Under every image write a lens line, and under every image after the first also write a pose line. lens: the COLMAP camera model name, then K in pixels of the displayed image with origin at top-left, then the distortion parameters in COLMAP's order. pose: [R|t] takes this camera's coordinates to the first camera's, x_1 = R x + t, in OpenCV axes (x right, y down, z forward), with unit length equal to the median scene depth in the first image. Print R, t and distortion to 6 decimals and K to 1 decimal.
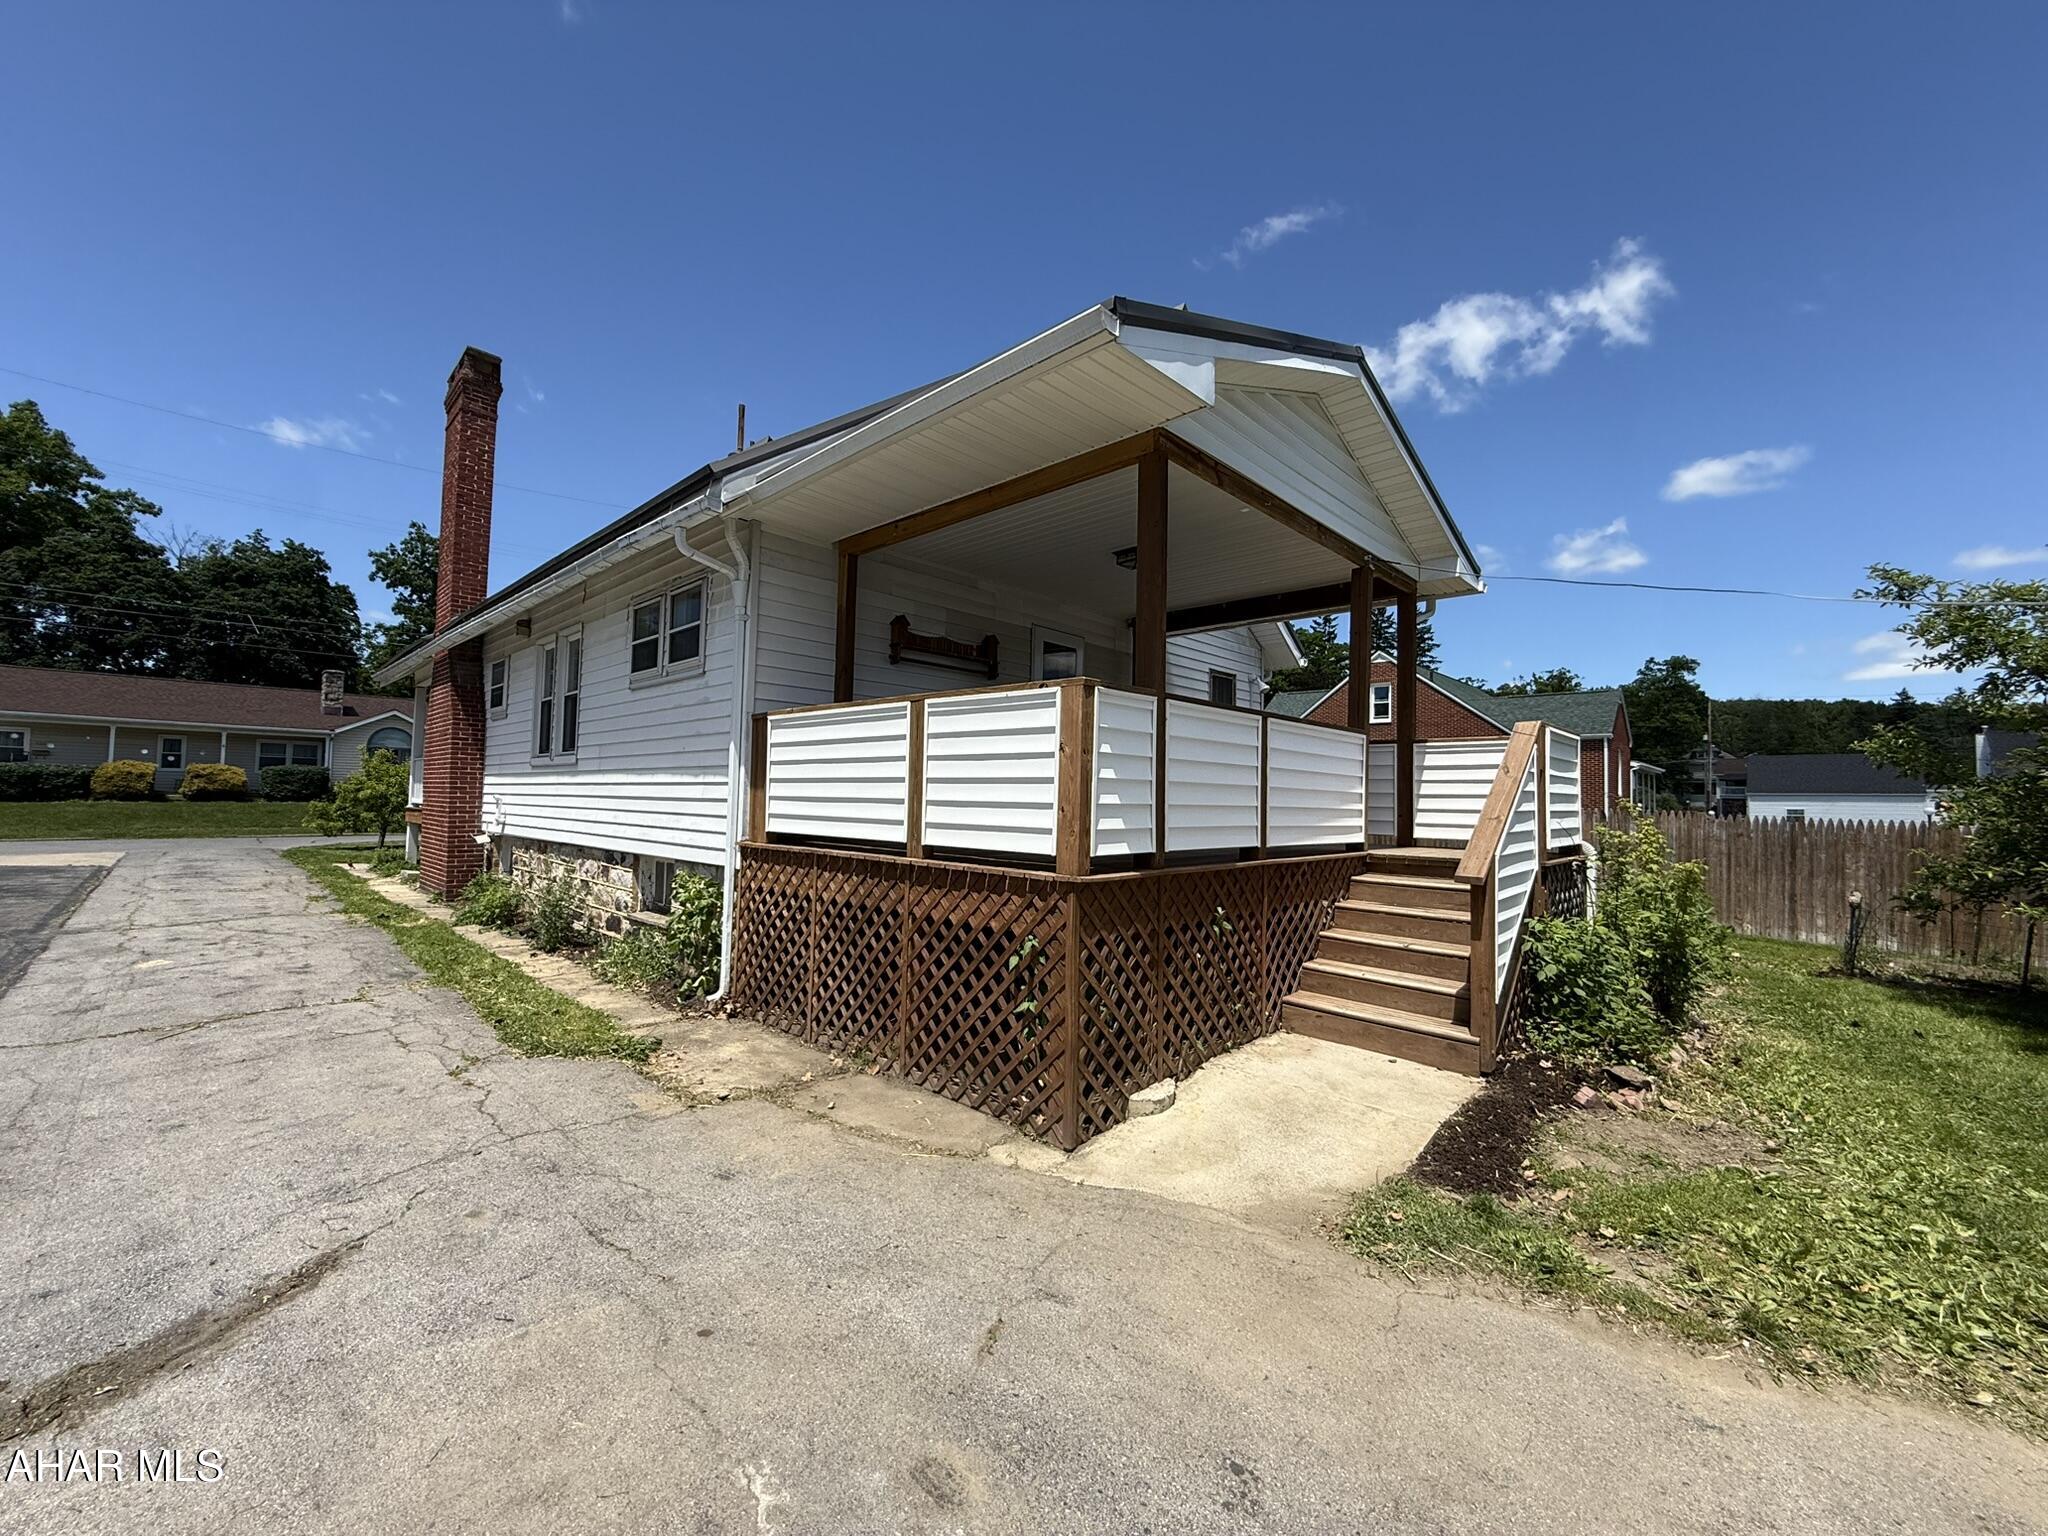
lens RADIAL K [[815.2, 0, 1012.4], [0, 815.2, 762.6], [0, 0, 1]] dist [-0.000967, -0.000072]
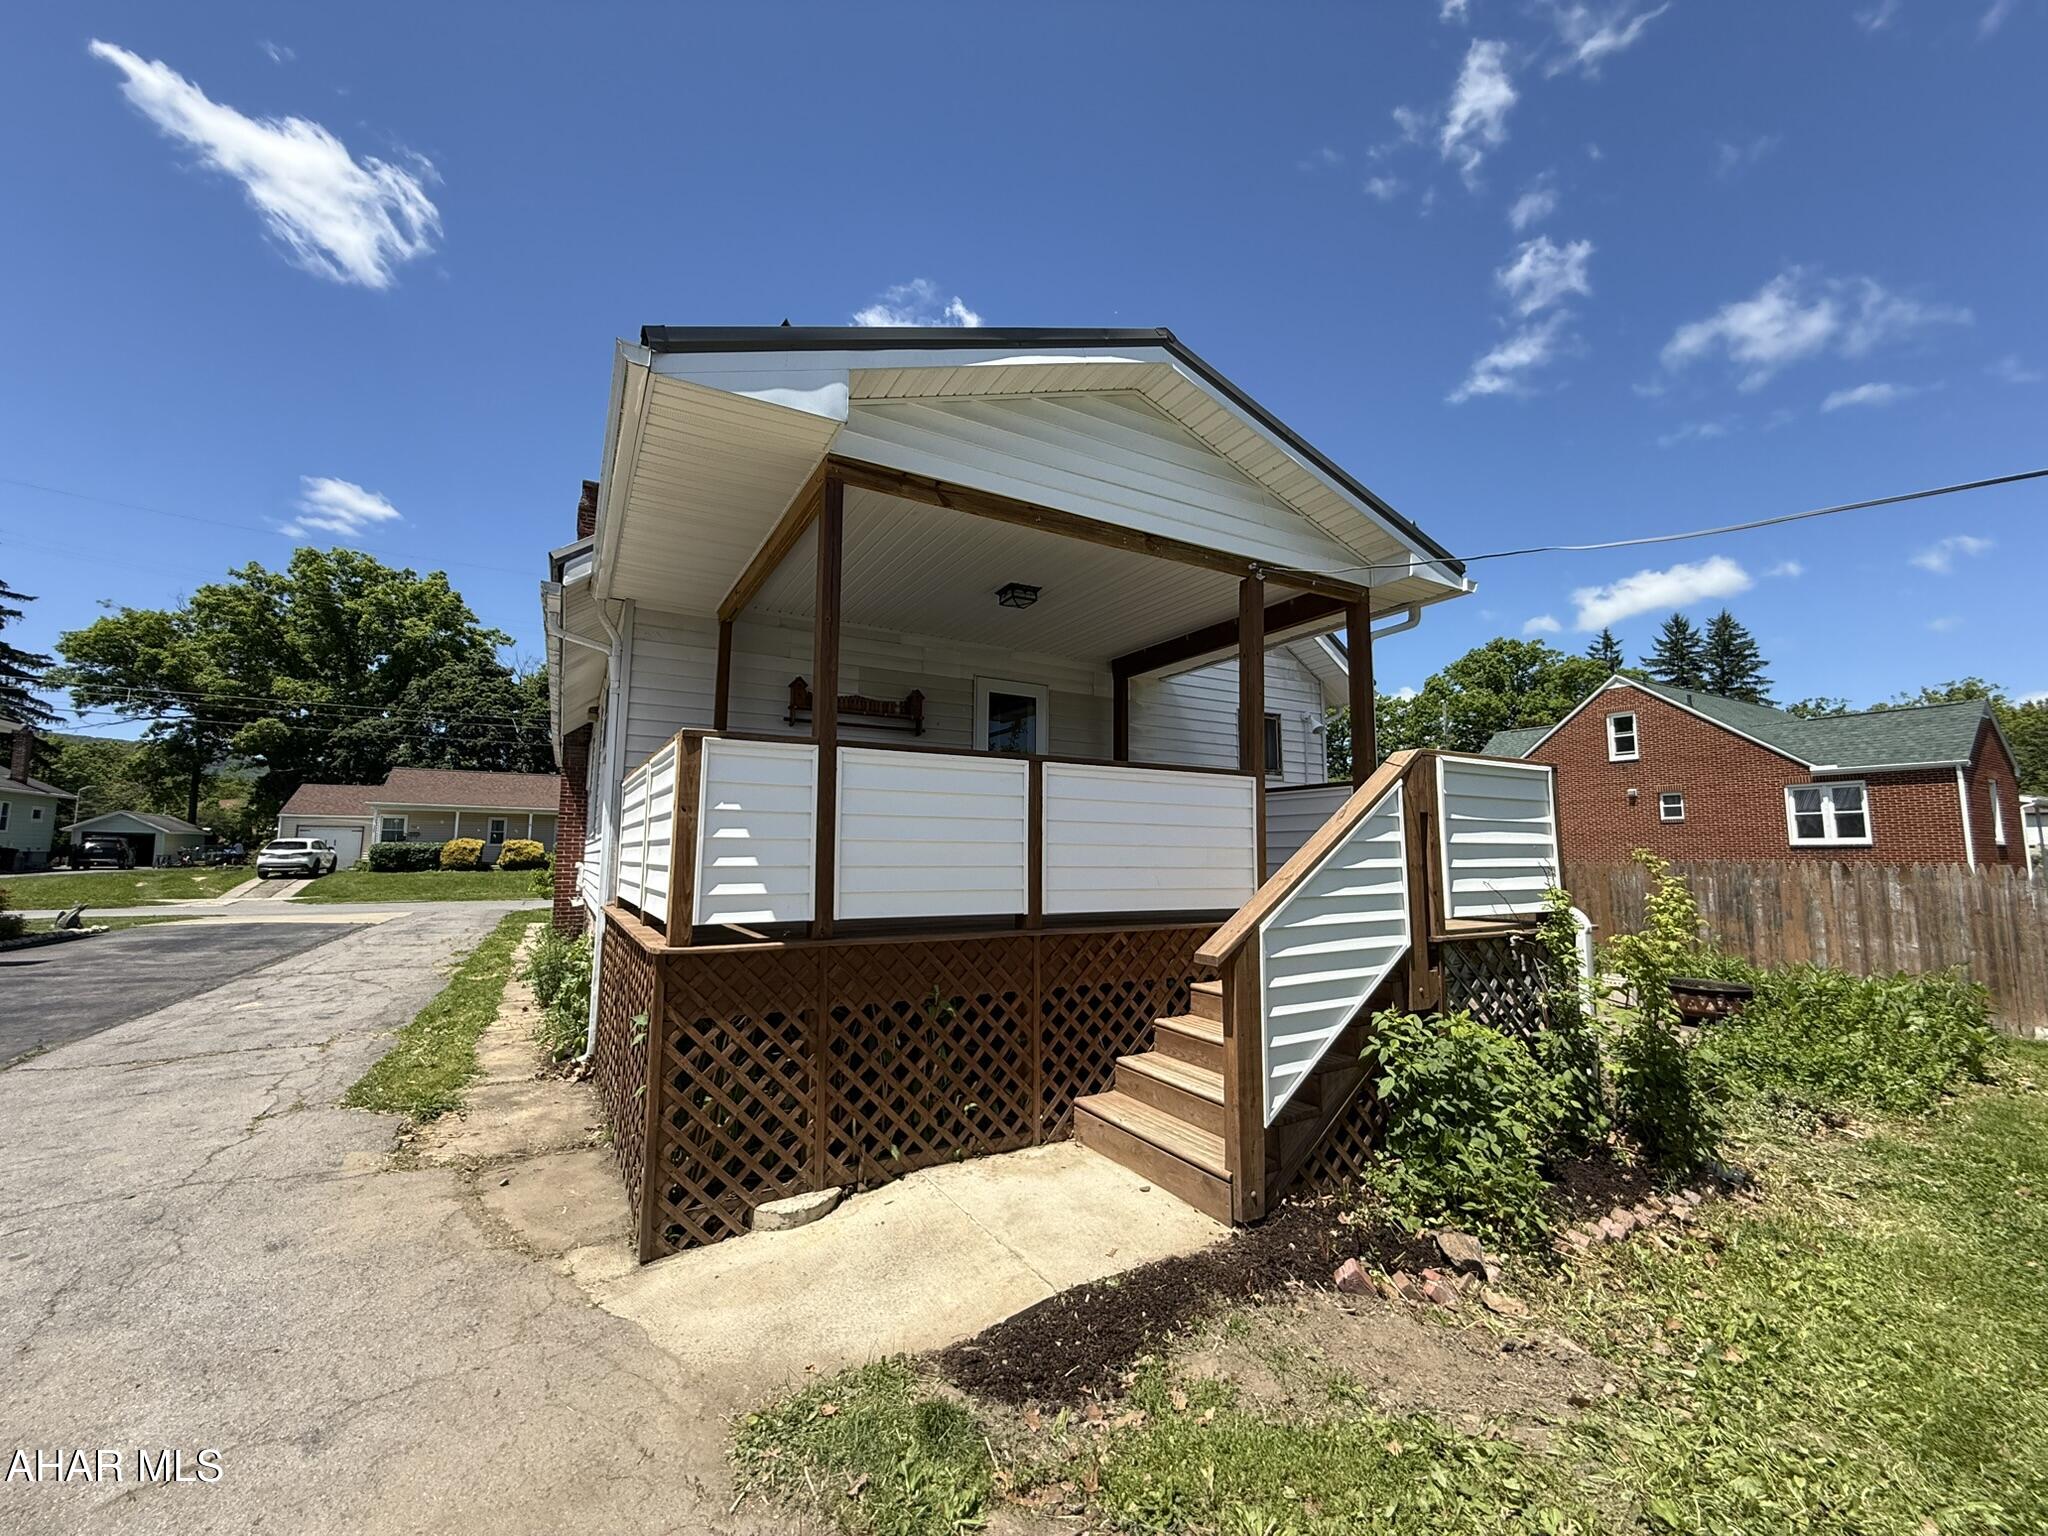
lens RADIAL K [[815.2, 0, 1020.4], [0, 815.2, 764.2], [0, 0, 1]] dist [-0.000967, -0.000072]
pose [[0.957733, -0.047545, -0.283703, 0.567985], [0.026821, 0.996709, -0.076492, 0.012853], [0.286406, 0.065650, 0.955857, 0.184225]]
